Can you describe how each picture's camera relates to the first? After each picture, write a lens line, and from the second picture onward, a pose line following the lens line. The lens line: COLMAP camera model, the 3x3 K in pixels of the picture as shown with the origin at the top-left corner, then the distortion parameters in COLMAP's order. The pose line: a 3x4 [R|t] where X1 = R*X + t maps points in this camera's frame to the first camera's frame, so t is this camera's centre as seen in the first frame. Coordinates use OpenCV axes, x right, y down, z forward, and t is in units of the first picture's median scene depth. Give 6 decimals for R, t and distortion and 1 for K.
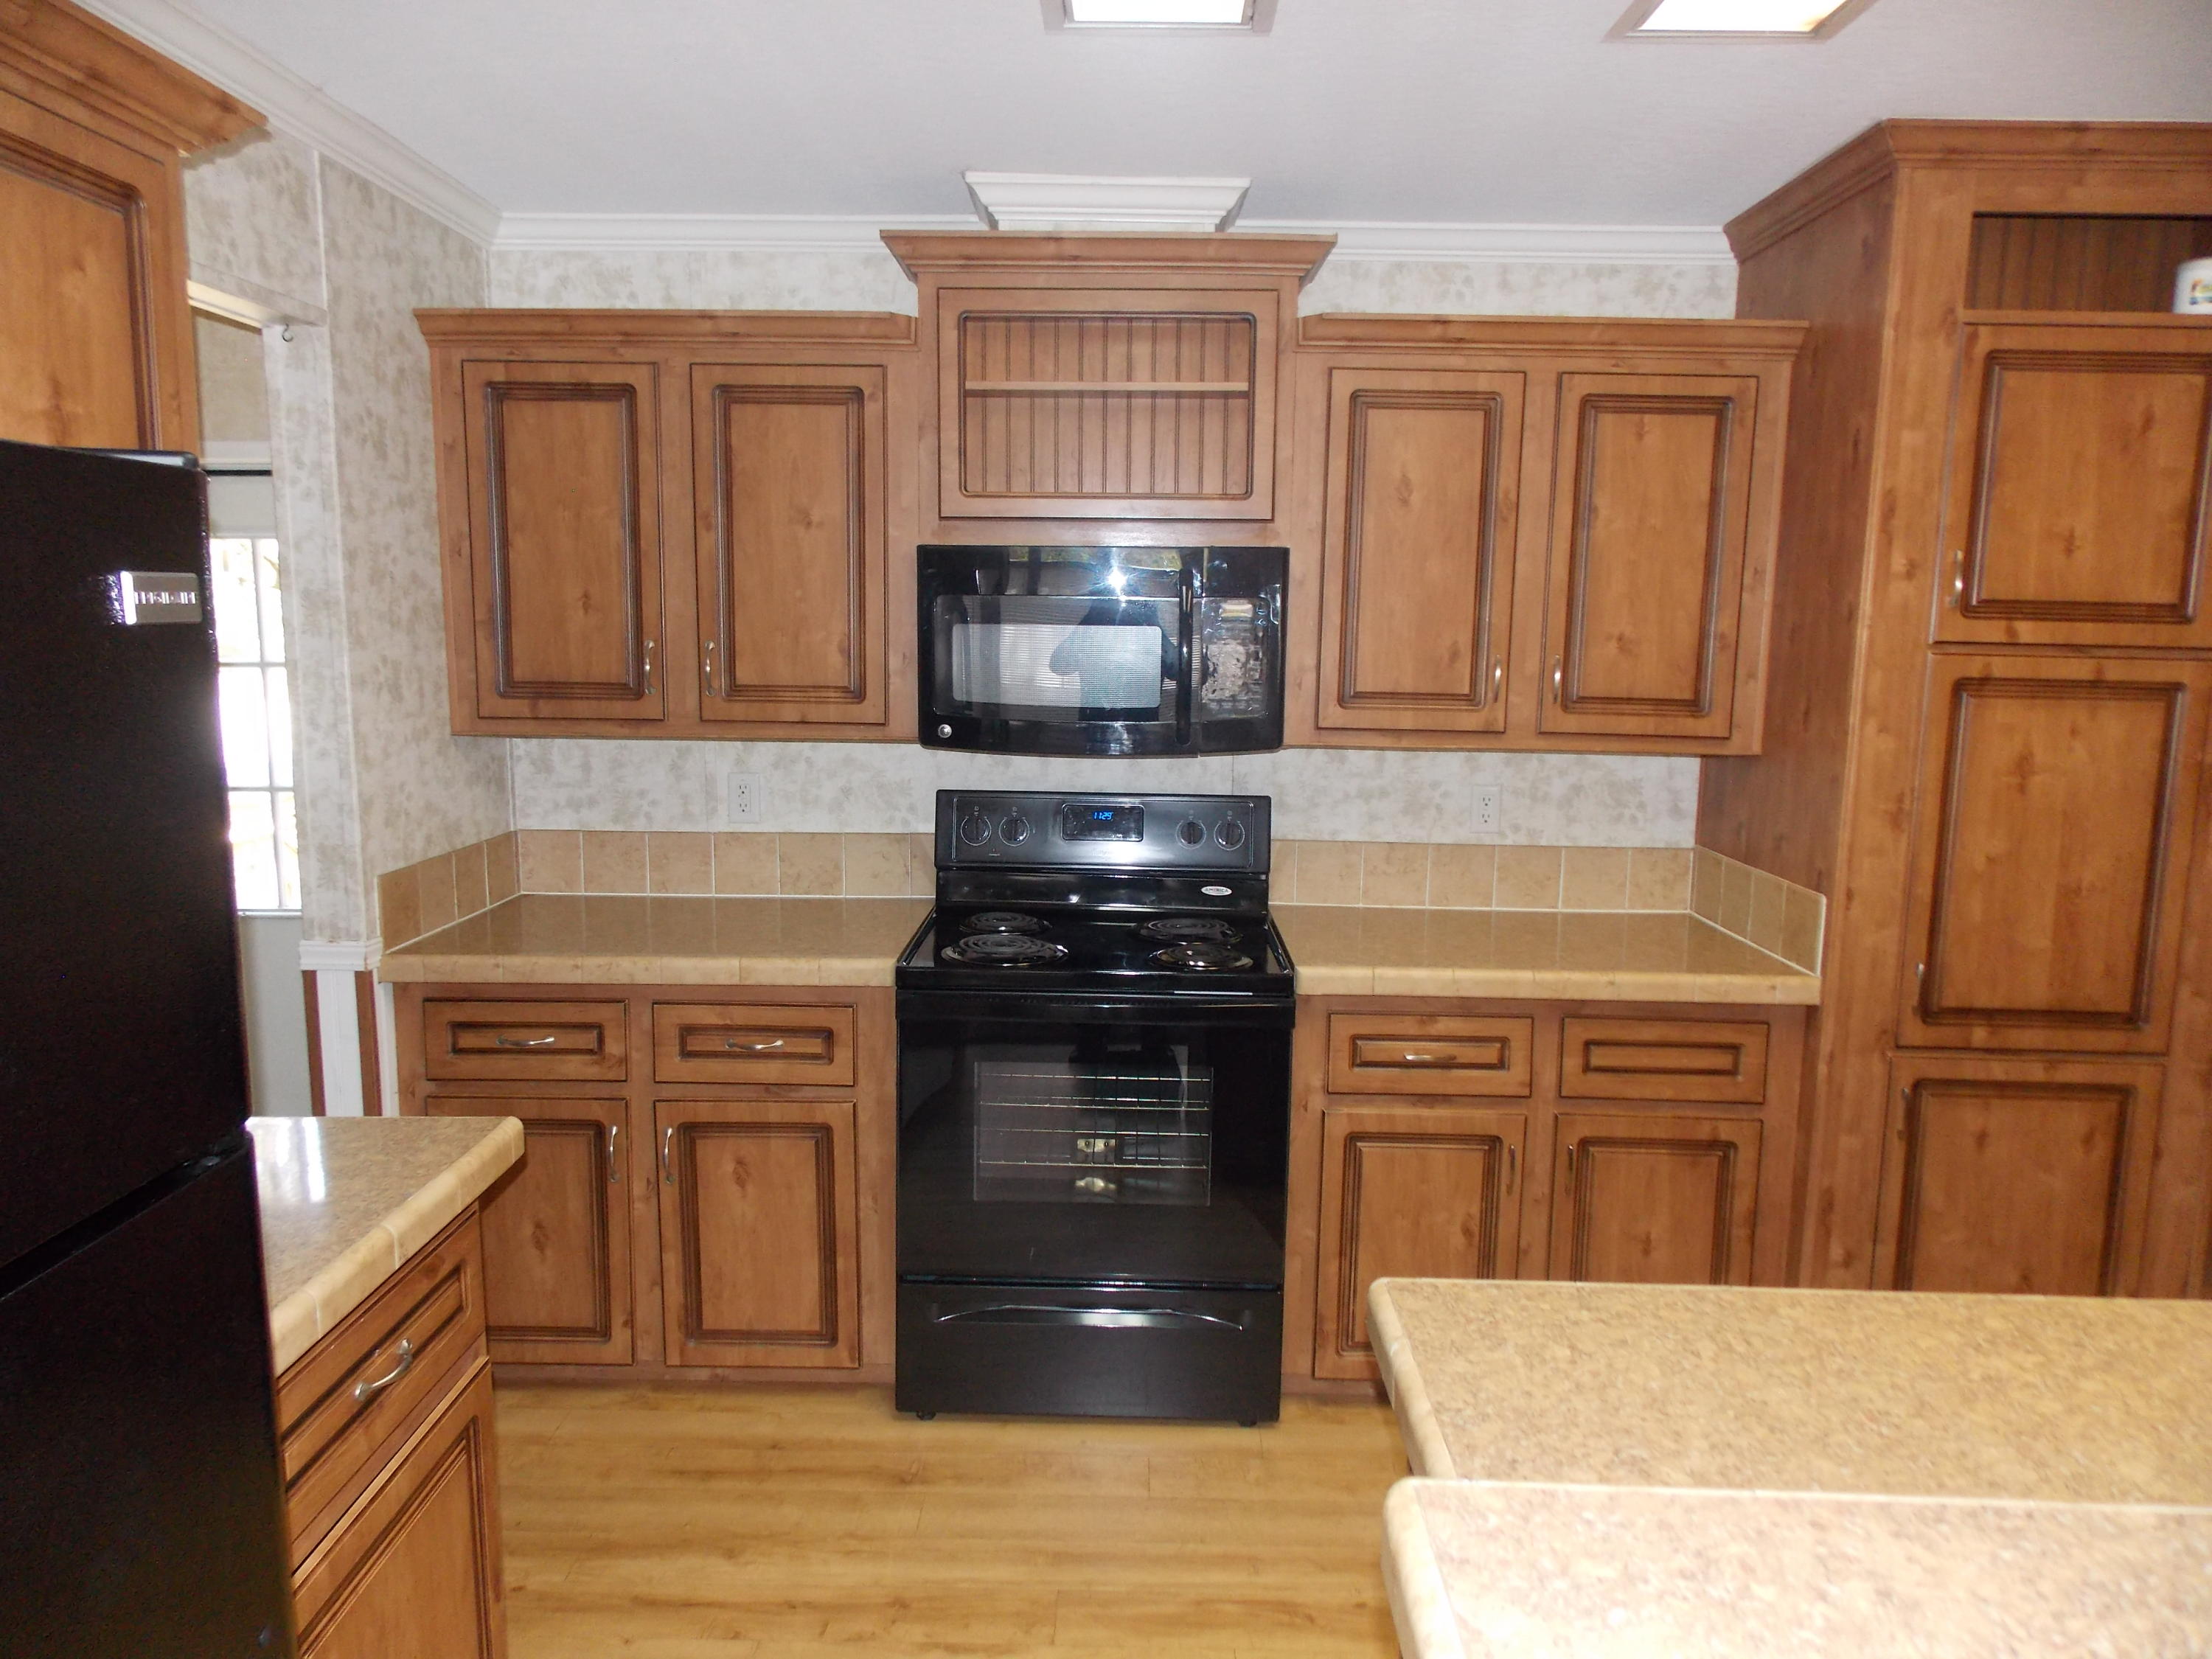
lens RADIAL K [[1472.7, 0, 1101.9], [0, 1472.7, 817.8], [0, 0, 1]] dist [-0.000782, -0.000475]
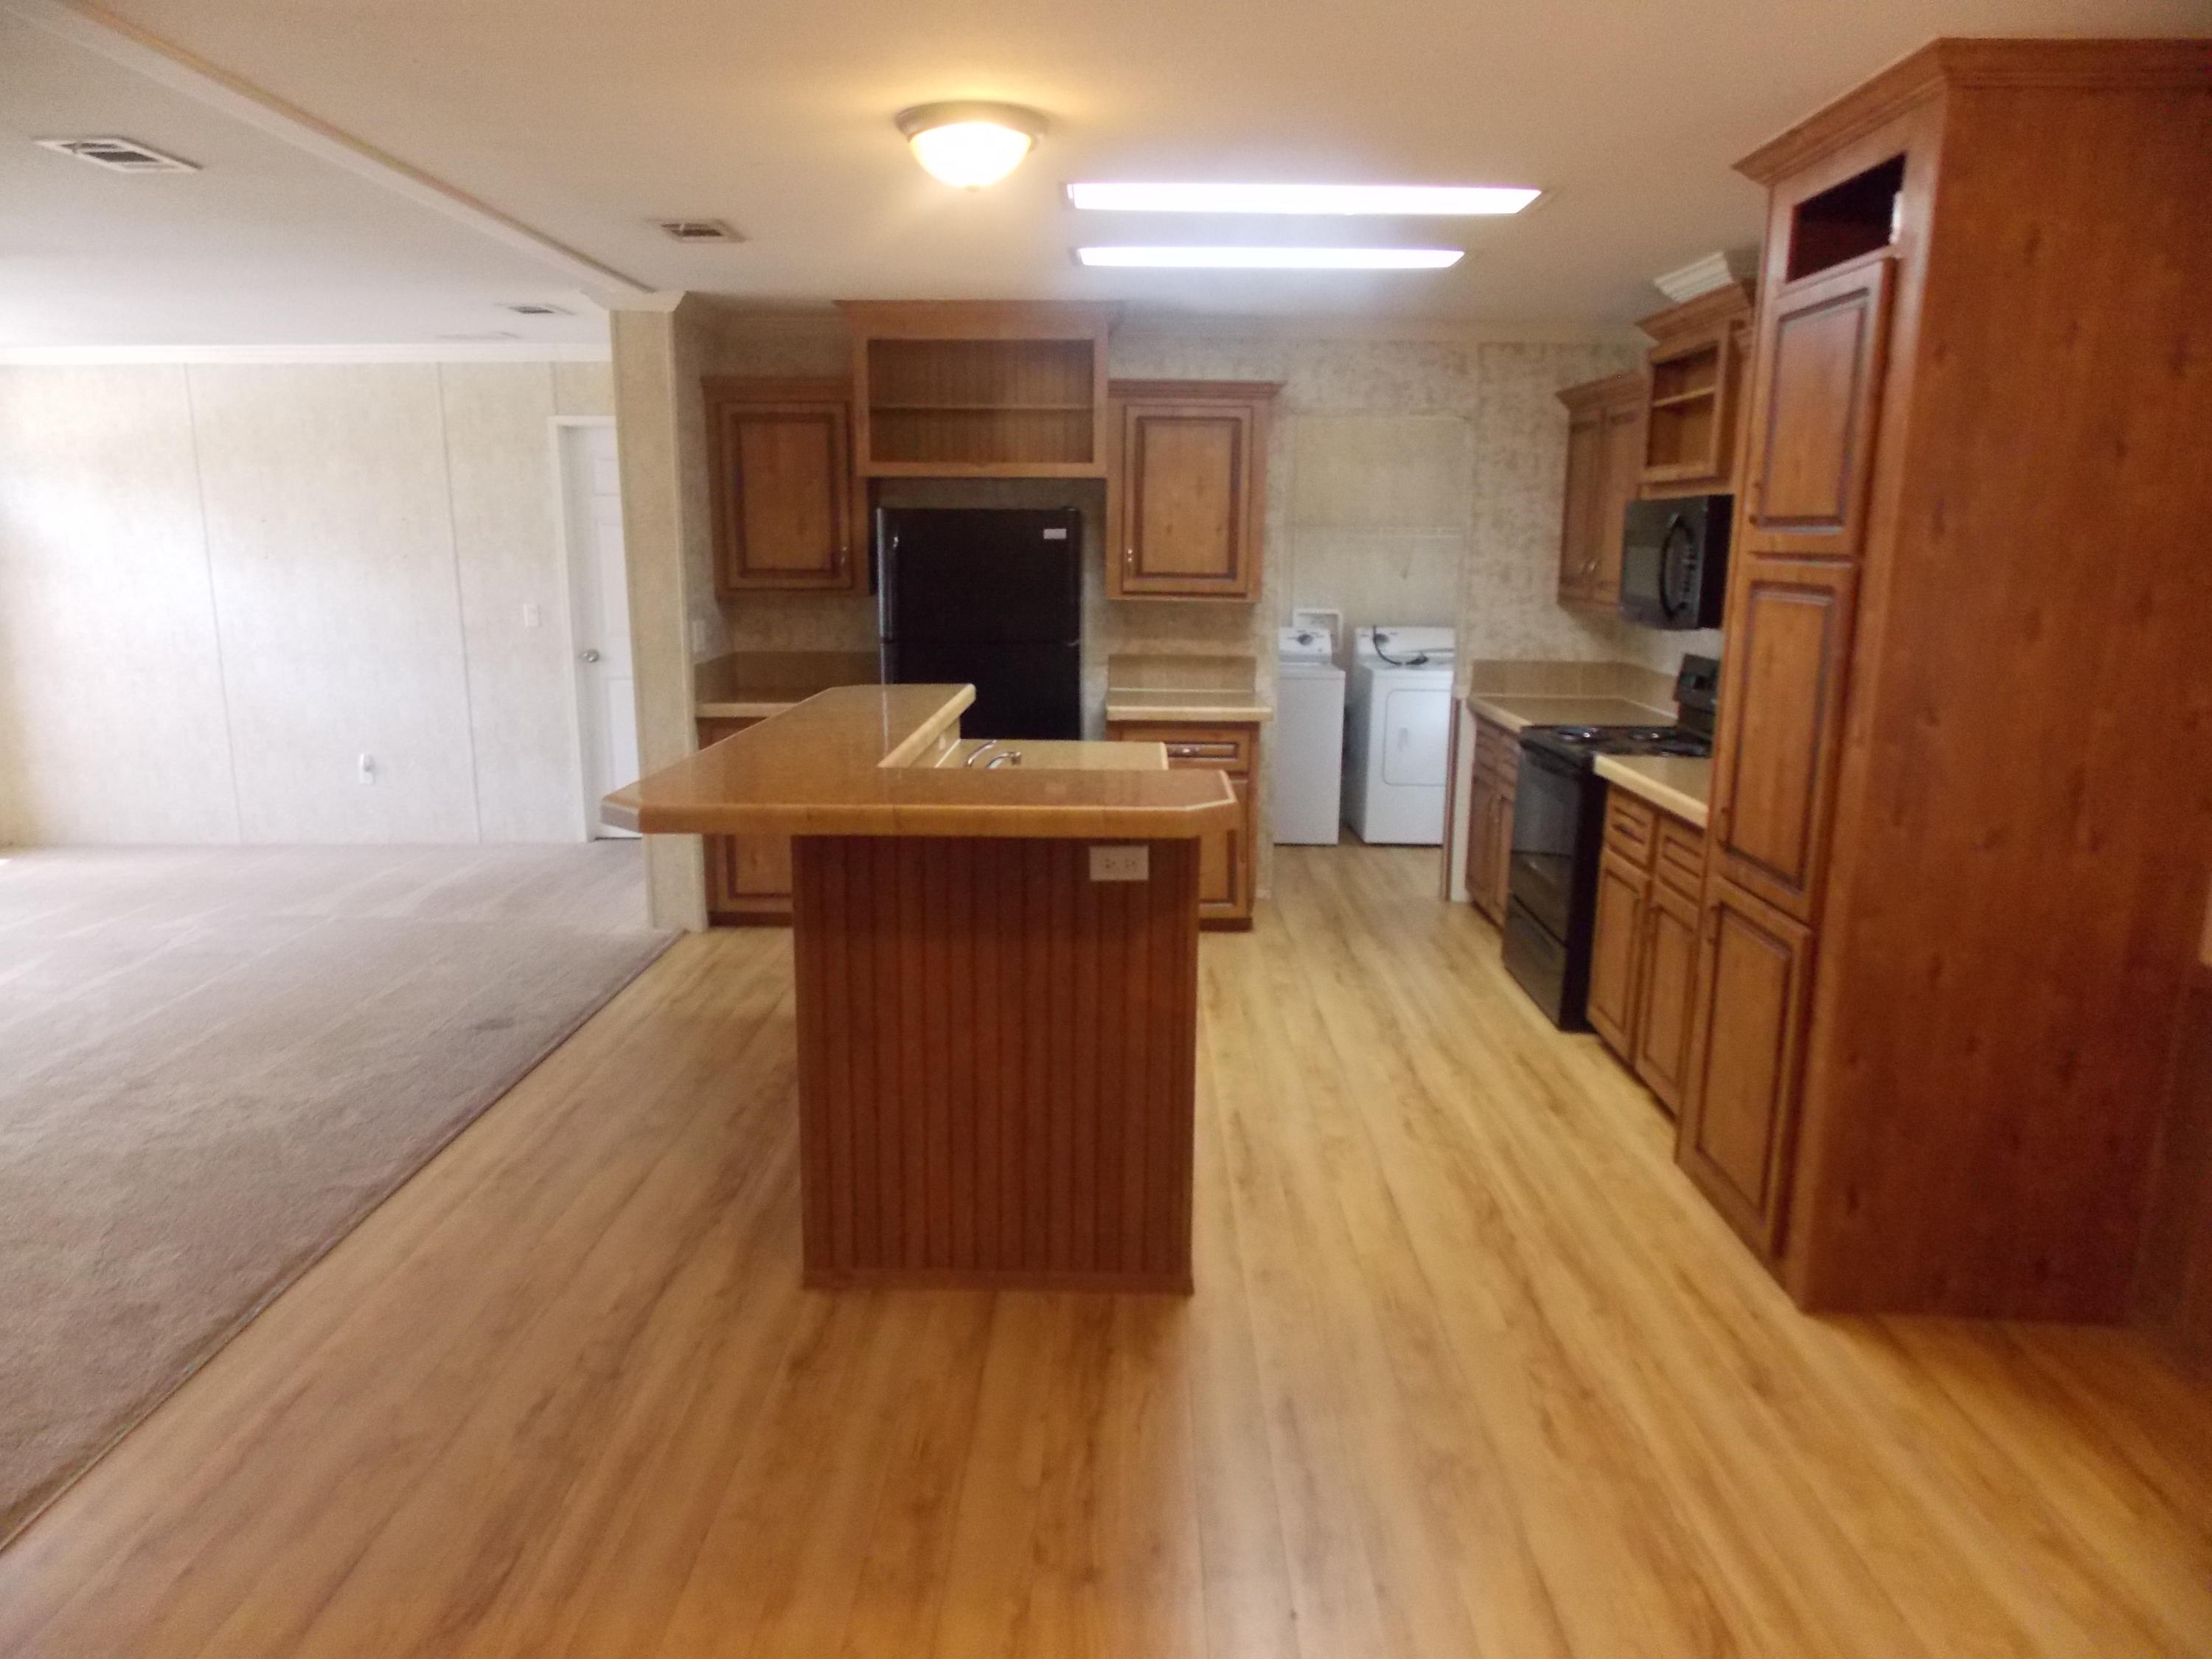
lens RADIAL K [[1448.0, 0, 1123.2], [0, 1448.0, 830.0], [0, 0, 1]] dist [-0.001174, -0.000063]
pose [[0.015733, 0.185408, -0.982536, 1.741959], [-0.158152, 0.970749, 0.180652, -0.024180], [0.987289, 0.152548, 0.044595, 0.428127]]
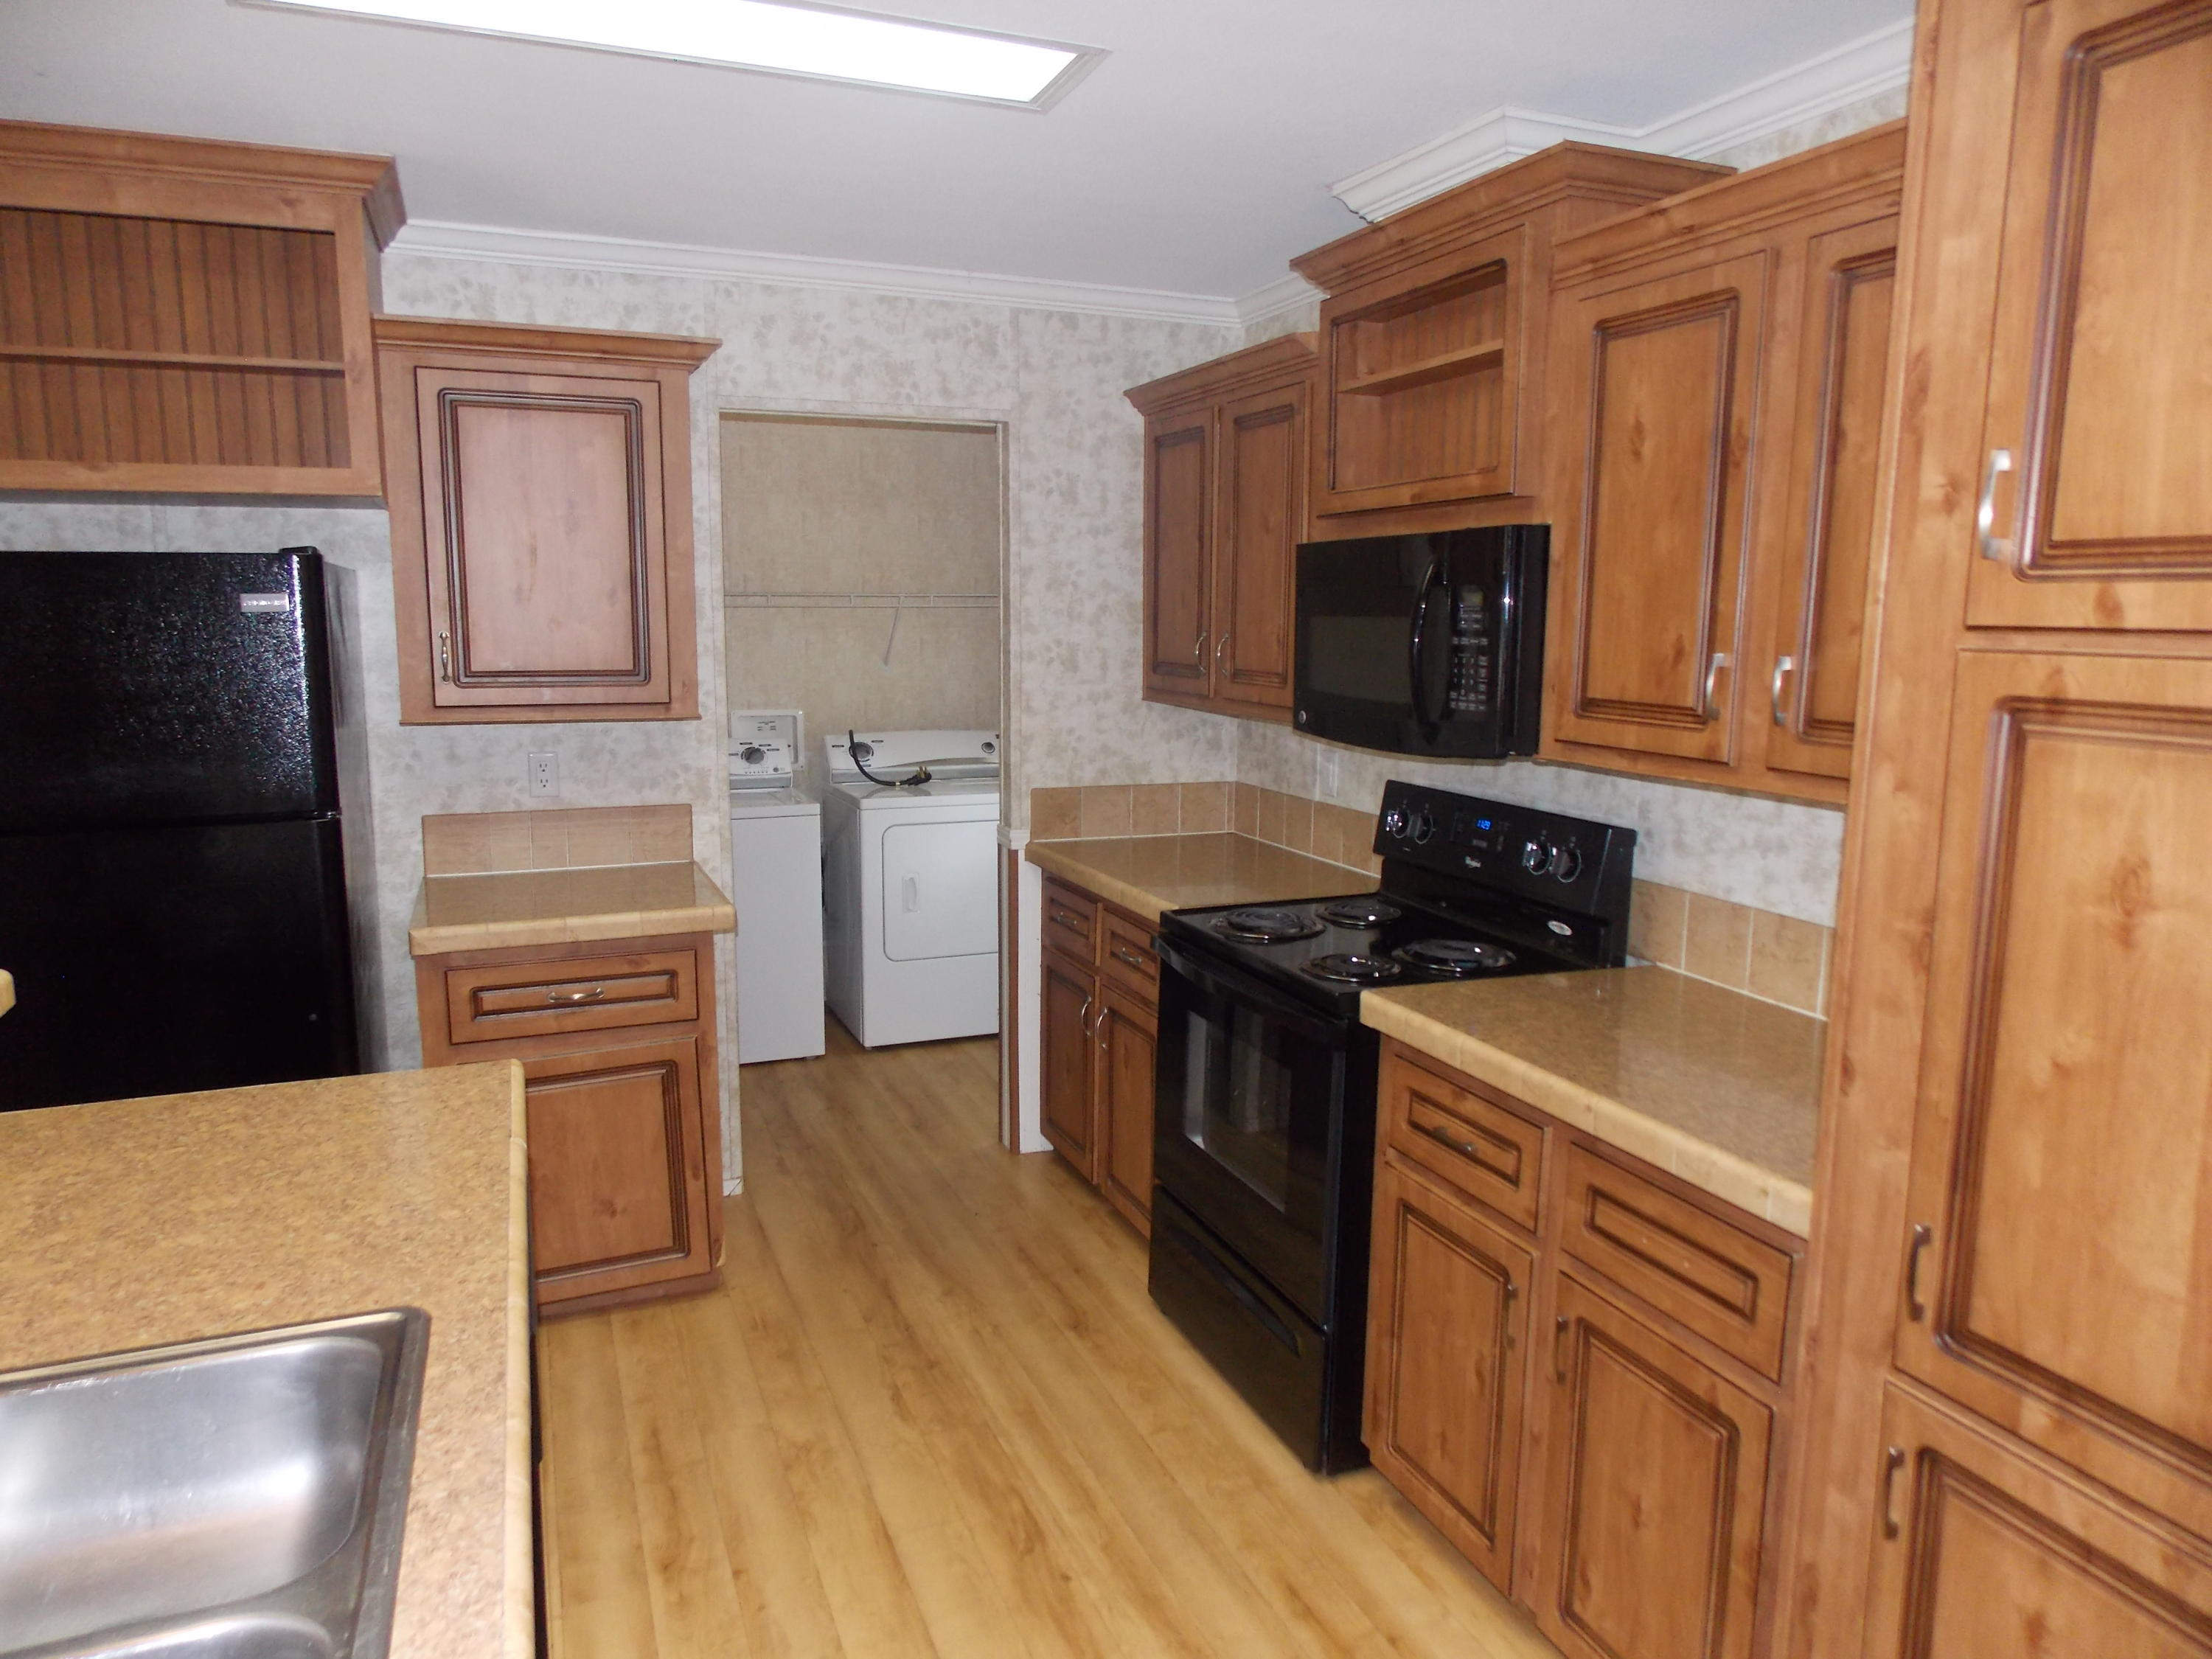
lens RADIAL K [[1472.7, 0, 1101.9], [0, 1472.7, 817.8], [0, 0, 1]] dist [-0.000782, -0.000475]
pose [[0.391699, 0.115911, -0.912763, 0.892653], [-0.133659, 0.988678, 0.068193, -0.044130], [0.910333, 0.095288, 0.402757, 0.488011]]
